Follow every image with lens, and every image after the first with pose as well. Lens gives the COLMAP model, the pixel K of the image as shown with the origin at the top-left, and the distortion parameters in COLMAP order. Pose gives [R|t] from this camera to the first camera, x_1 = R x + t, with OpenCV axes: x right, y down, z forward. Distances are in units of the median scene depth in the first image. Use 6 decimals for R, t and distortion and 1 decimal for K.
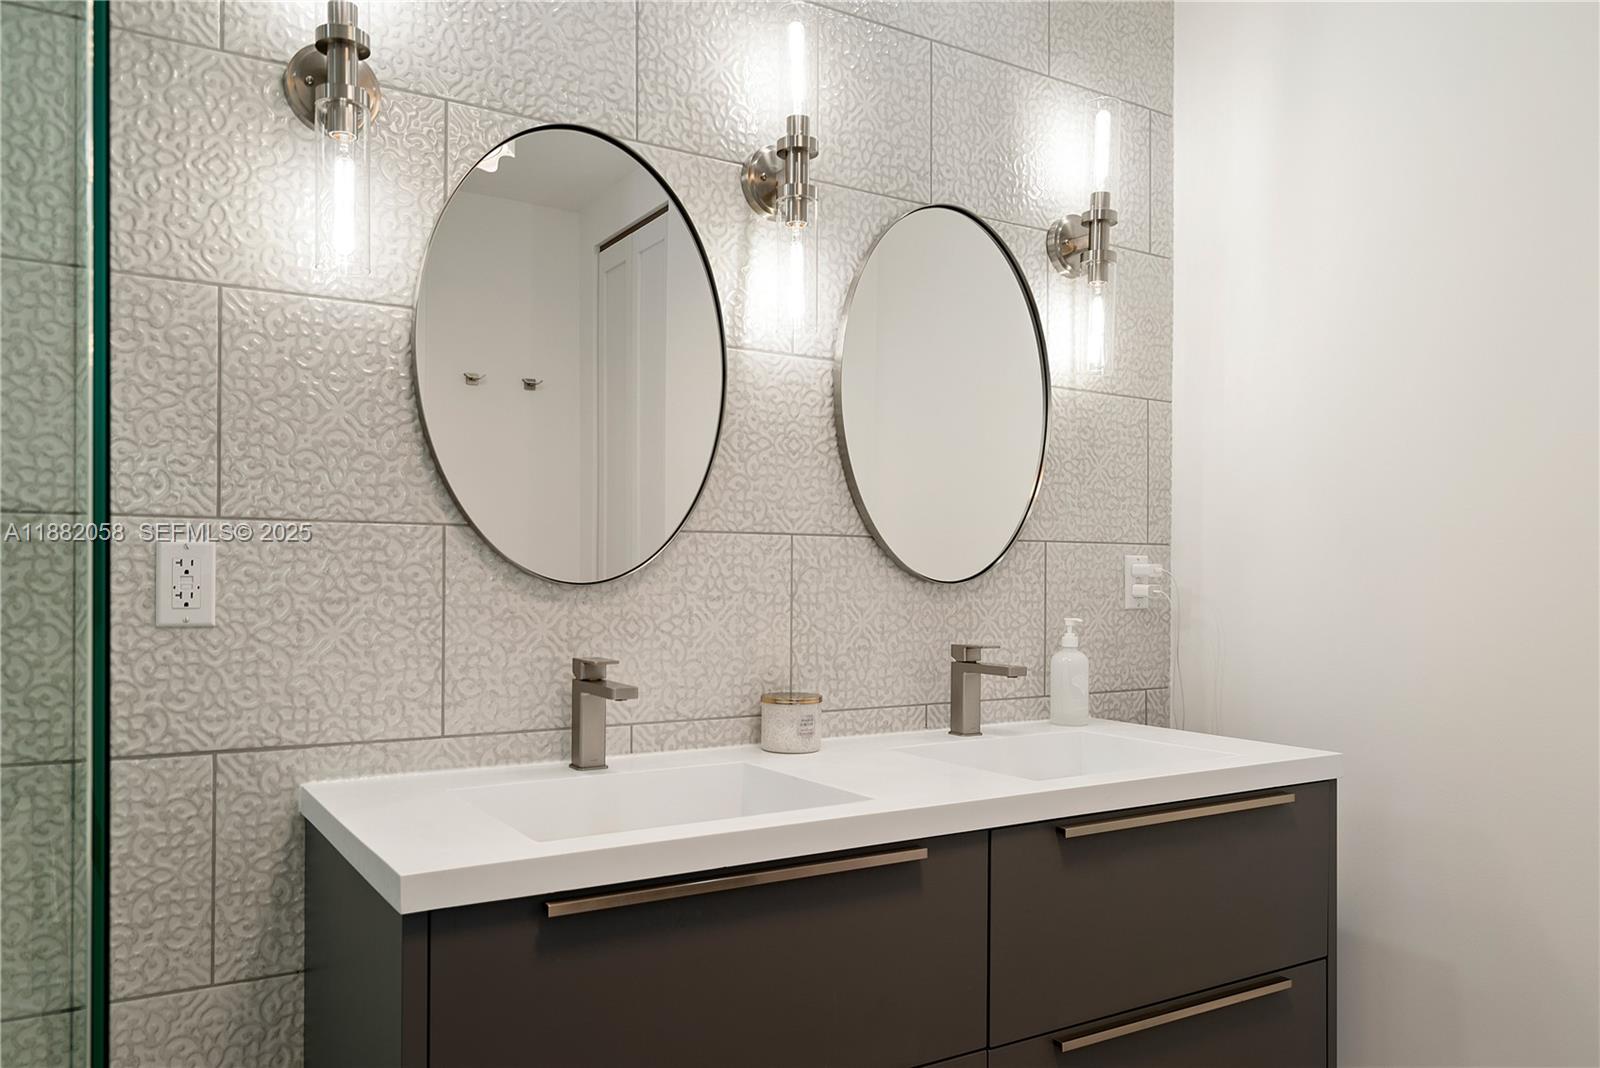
lens RADIAL K [[1168.9, 0, 796.5], [0, 1168.9, 566.3], [0, 0, 1]] dist [0.006739, 0.004647]
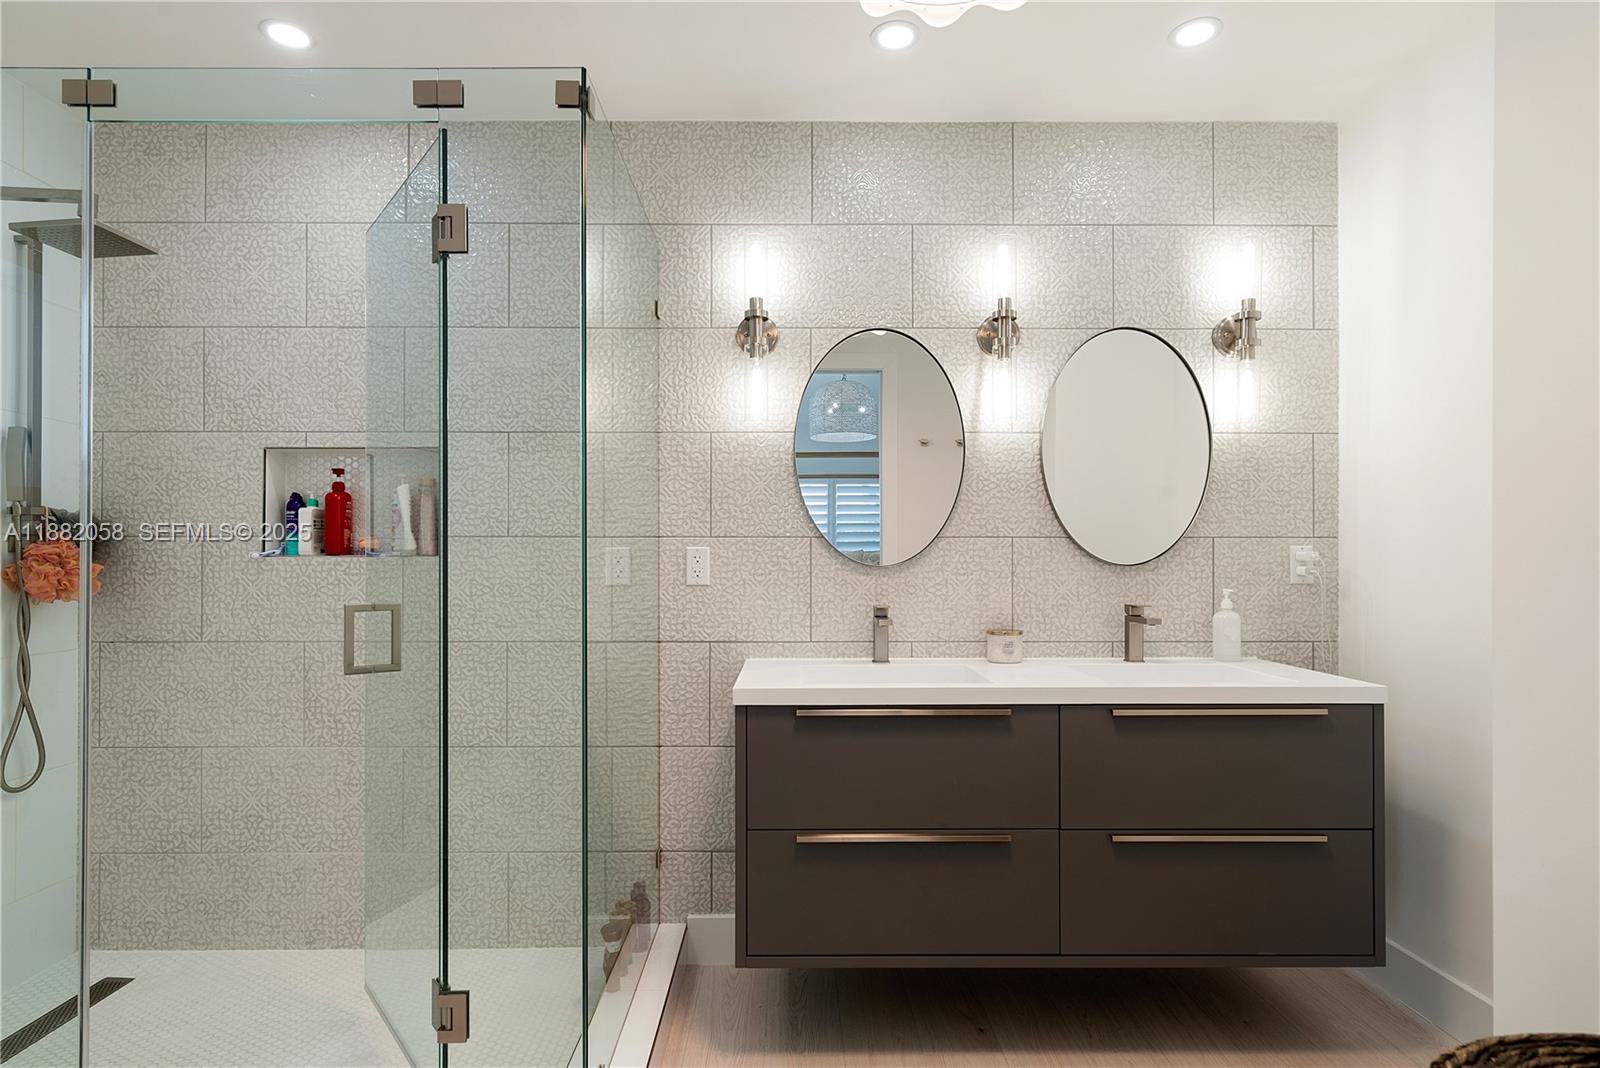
lens RADIAL K [[841.7, 0, 800.0], [0, 841.7, 545.4], [0, 0, 1]] dist [0.004448, 0.000712]
pose [[0.857668, -0.014050, -0.514011, 0.356889], [0.008593, 0.999879, -0.012992, -0.002112], [0.514131, 0.006726, 0.857685, -0.215683]]
